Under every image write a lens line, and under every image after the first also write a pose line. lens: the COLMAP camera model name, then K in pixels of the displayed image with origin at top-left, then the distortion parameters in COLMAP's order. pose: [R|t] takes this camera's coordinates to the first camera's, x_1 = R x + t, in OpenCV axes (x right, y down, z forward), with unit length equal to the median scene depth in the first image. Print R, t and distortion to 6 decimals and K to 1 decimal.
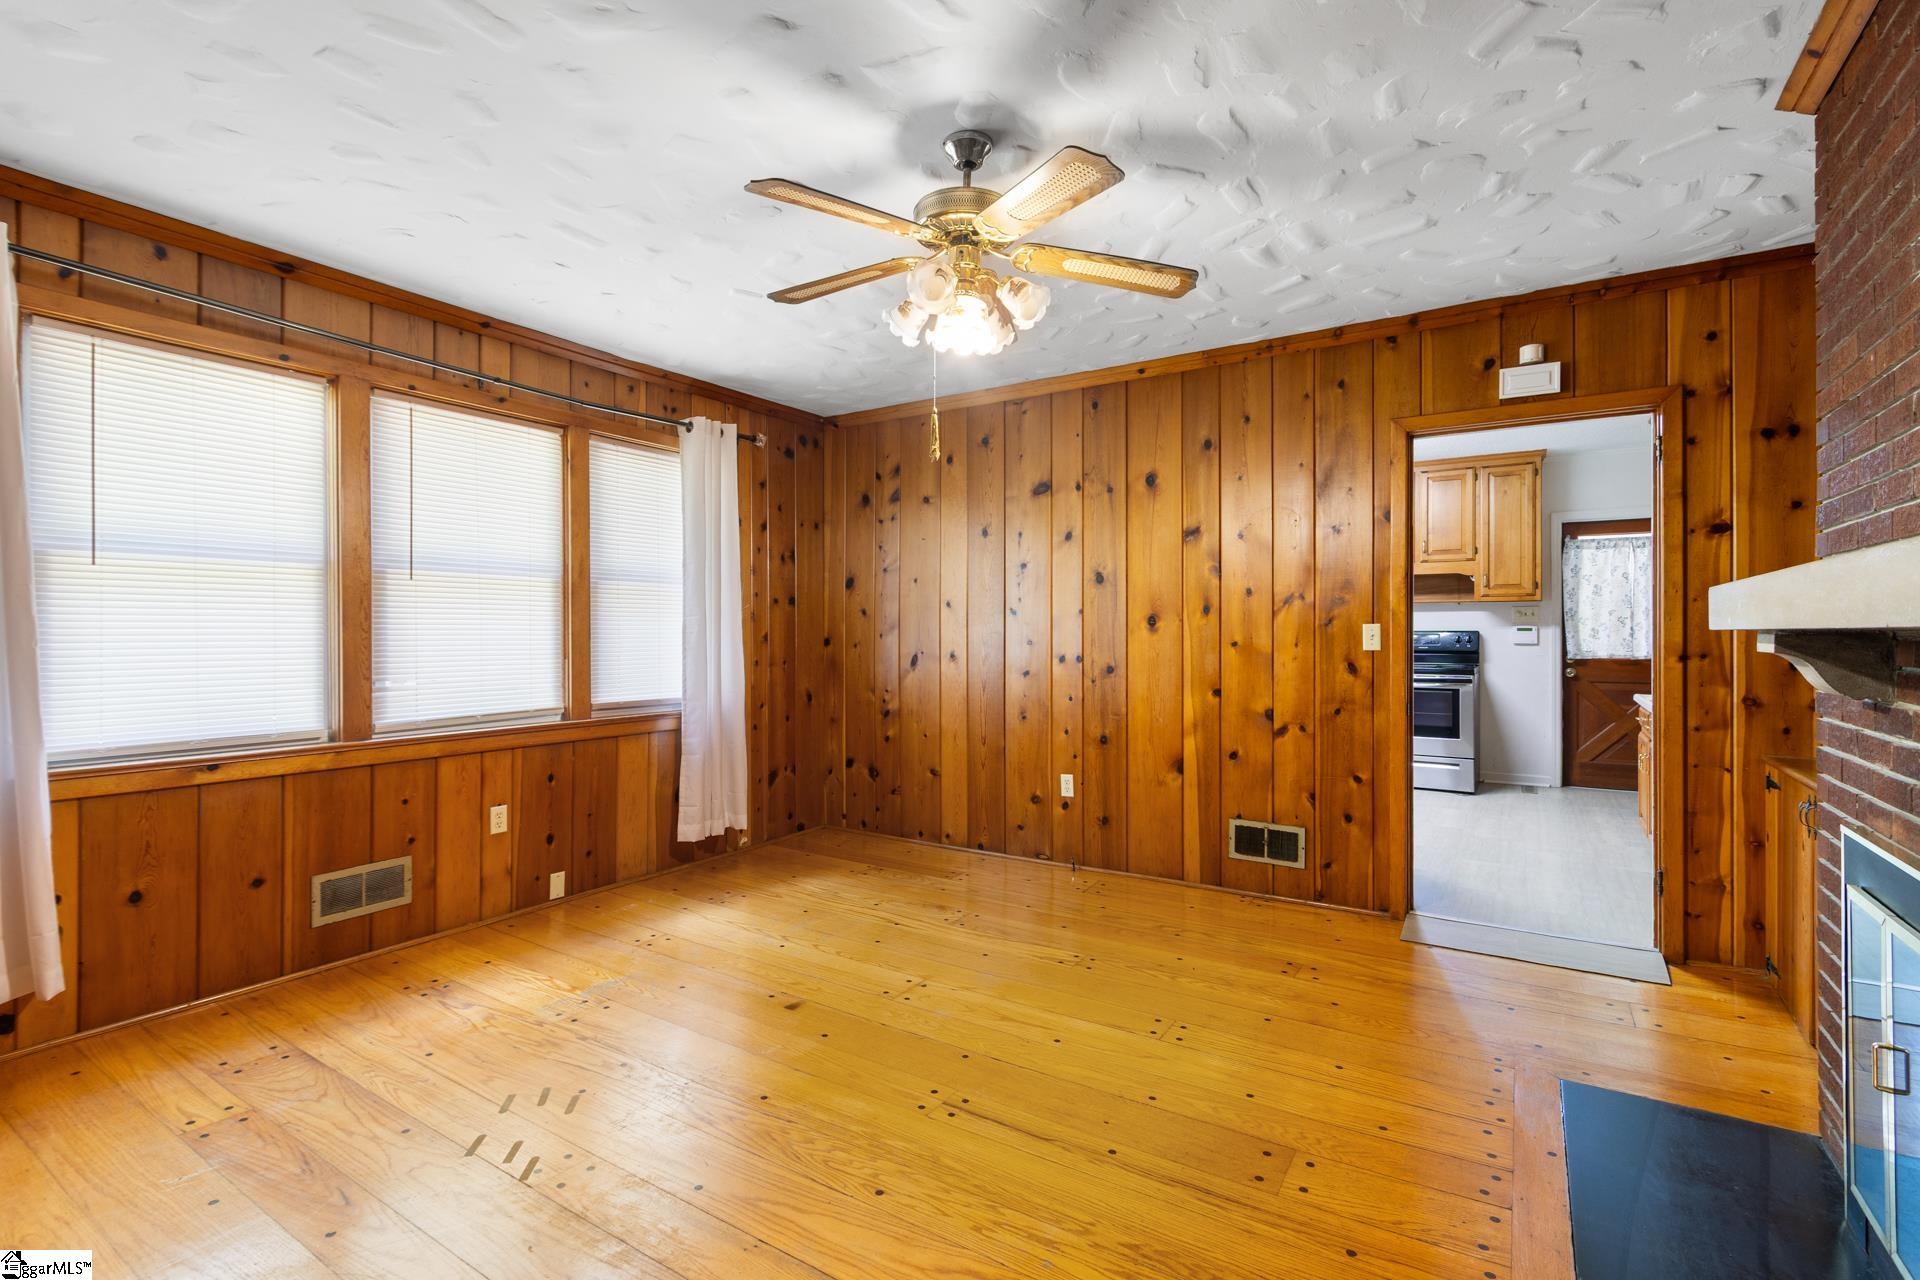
lens RADIAL K [[879.2, 0, 961.1], [0, 879.2, 630.8], [0, 0, 1]] dist [0.012681, -0.000086]
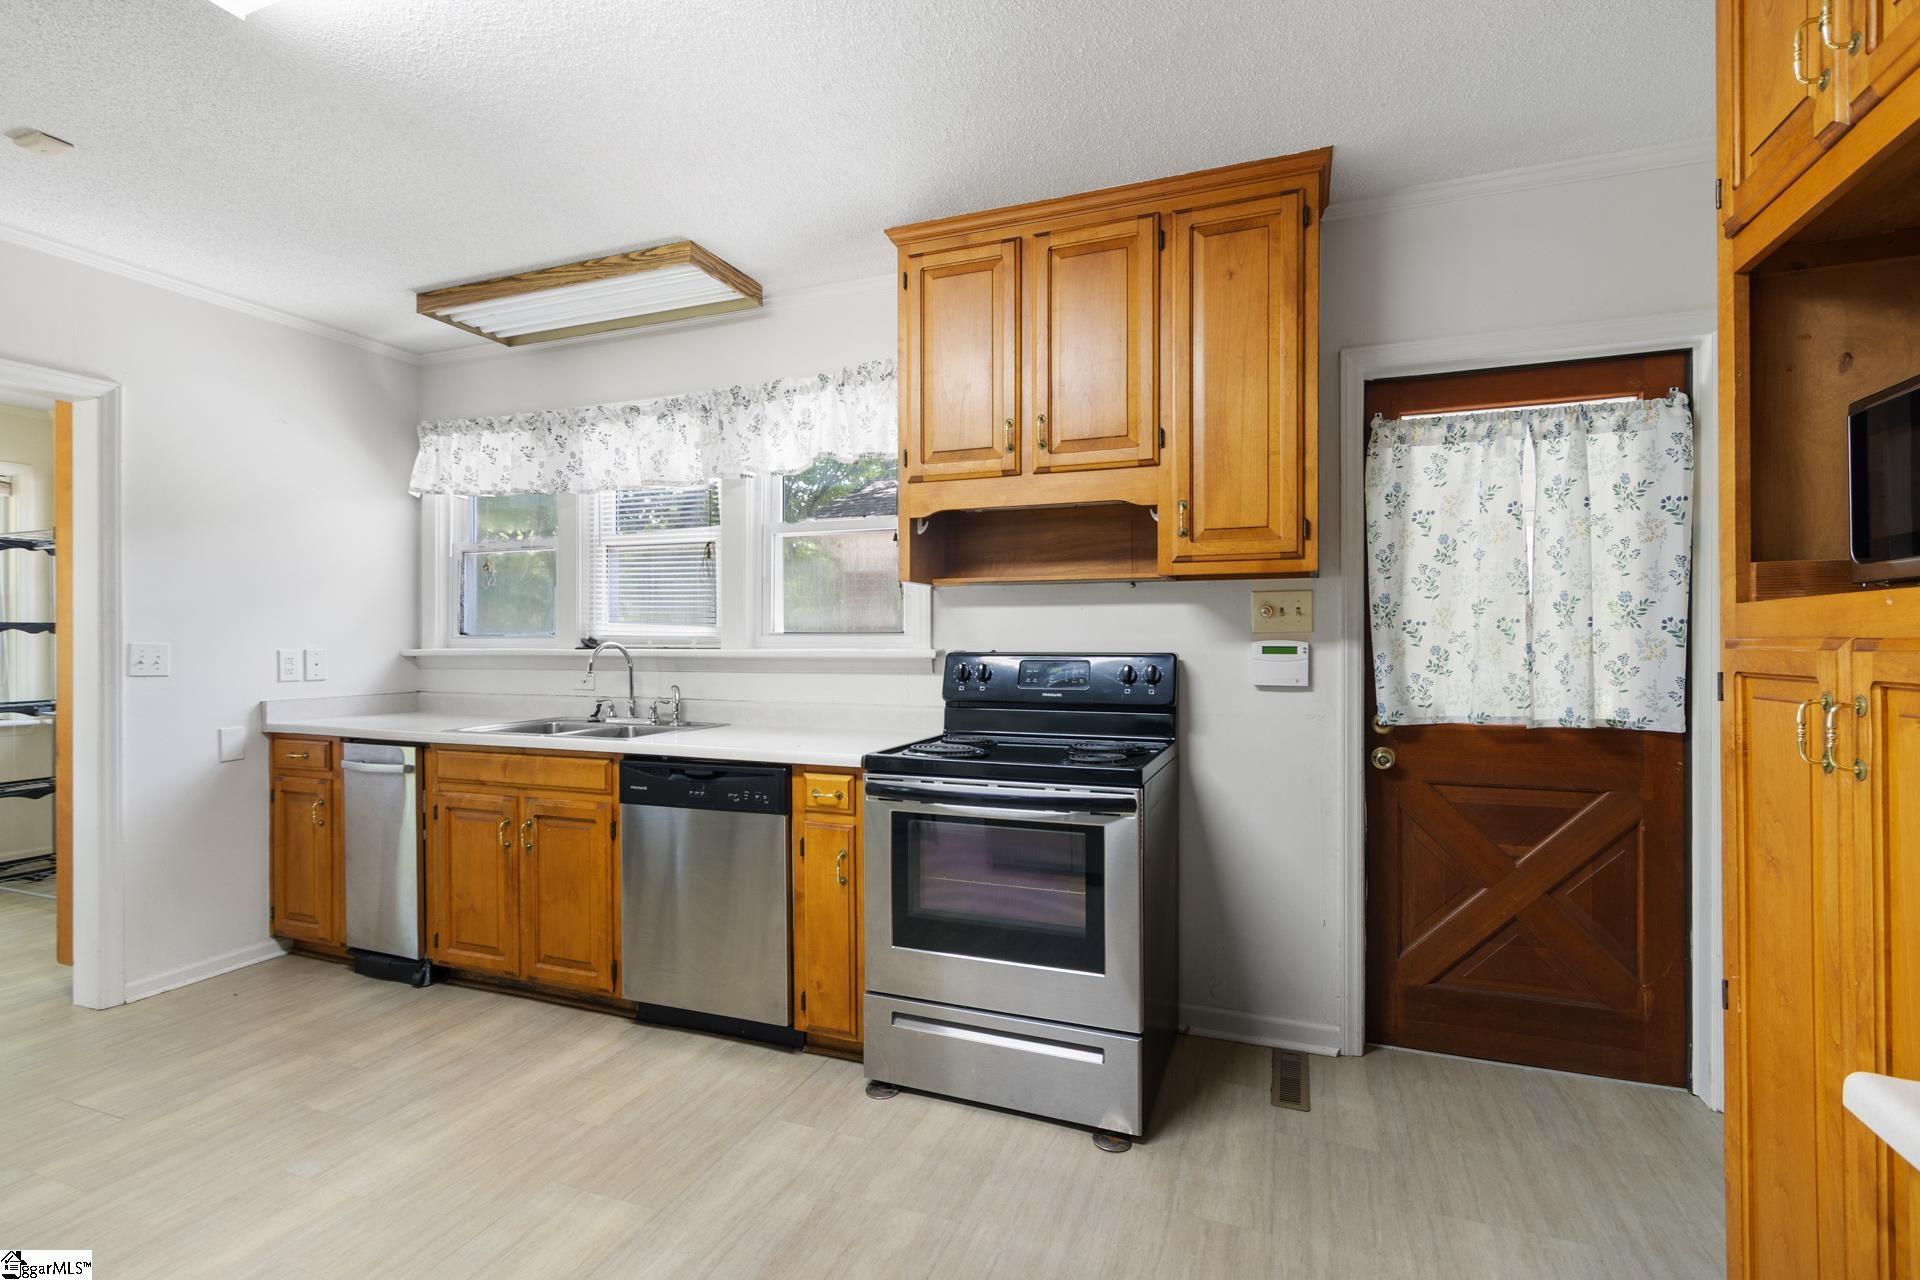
lens RADIAL K [[879.2, 0, 957.9], [0, 879.2, 642.1], [0, 0, 1]] dist [0.012681, -0.000086]
pose [[0.980020, -0.000350, 0.198899, 0.426571], [0.000324, 1.000000, 0.000162, -0.005216], [-0.198899, -0.000095, 0.980020, 0.655649]]
